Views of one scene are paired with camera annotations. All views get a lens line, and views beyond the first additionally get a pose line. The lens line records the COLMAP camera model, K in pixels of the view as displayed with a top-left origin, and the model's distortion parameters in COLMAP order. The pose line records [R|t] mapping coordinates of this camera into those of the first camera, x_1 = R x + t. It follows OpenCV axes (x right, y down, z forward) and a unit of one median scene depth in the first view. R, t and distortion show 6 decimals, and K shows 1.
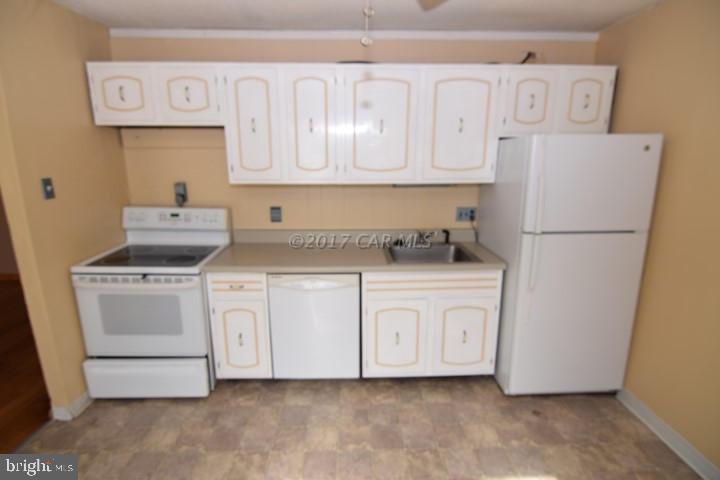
lens RADIAL K [[349.2, 0, 358.7], [0, 349.2, 234.6], [0, 0, 1]] dist [-0.004528, -0.011163]
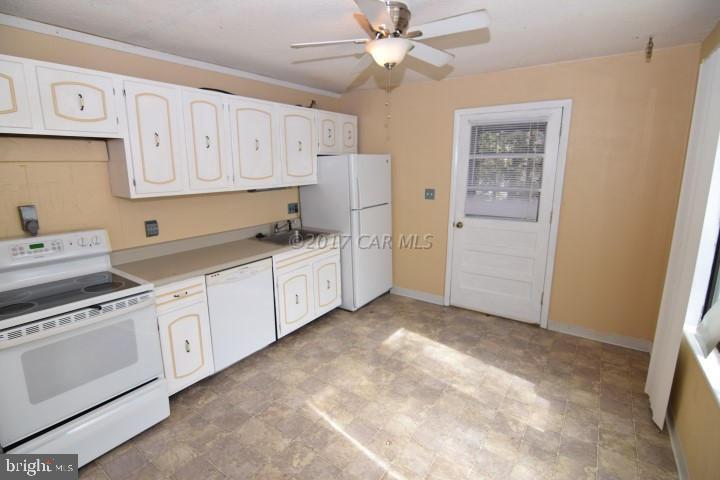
lens RADIAL K [[349.2, 0, 358.9], [0, 349.2, 234.3], [0, 0, 1]] dist [-0.004528, -0.011163]
pose [[0.591387, -0.163188, 0.789703, -0.811267], [0.190488, 0.979864, 0.059833, 0.012908], [-0.783566, 0.115045, 0.610565, -0.062447]]
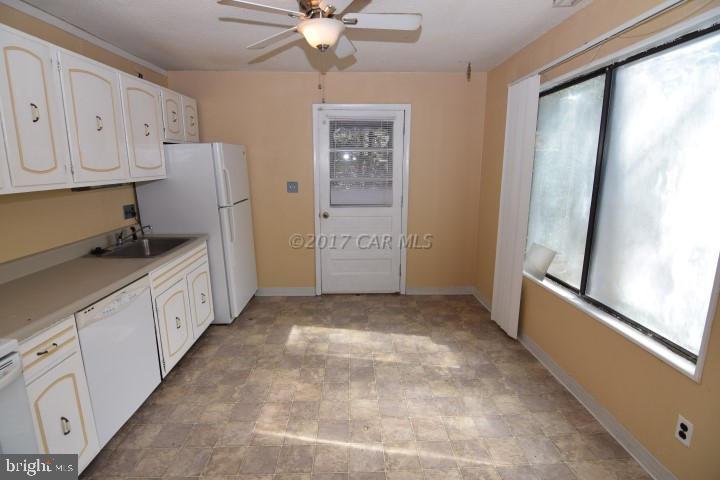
lens RADIAL K [[349.2, 0, 359.3], [0, 349.2, 234.5], [0, 0, 1]] dist [-0.004528, -0.011163]
pose [[-0.001118, -0.199632, 0.979870, -0.925722], [0.227450, 0.954137, 0.194649, -0.047815], [-0.973789, 0.223090, 0.044340, 0.347579]]
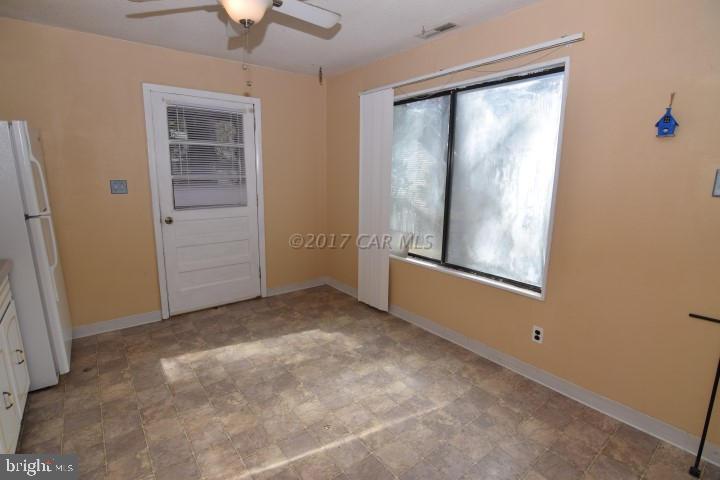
lens RADIAL K [[349.2, 0, 359.5], [0, 349.2, 234.5], [0, 0, 1]] dist [-0.004528, -0.011163]
pose [[-0.597729, -0.163396, 0.784871, -0.806354], [0.162059, 0.934173, 0.317896, -0.112461], [-0.785148, 0.317211, -0.531902, 0.726470]]
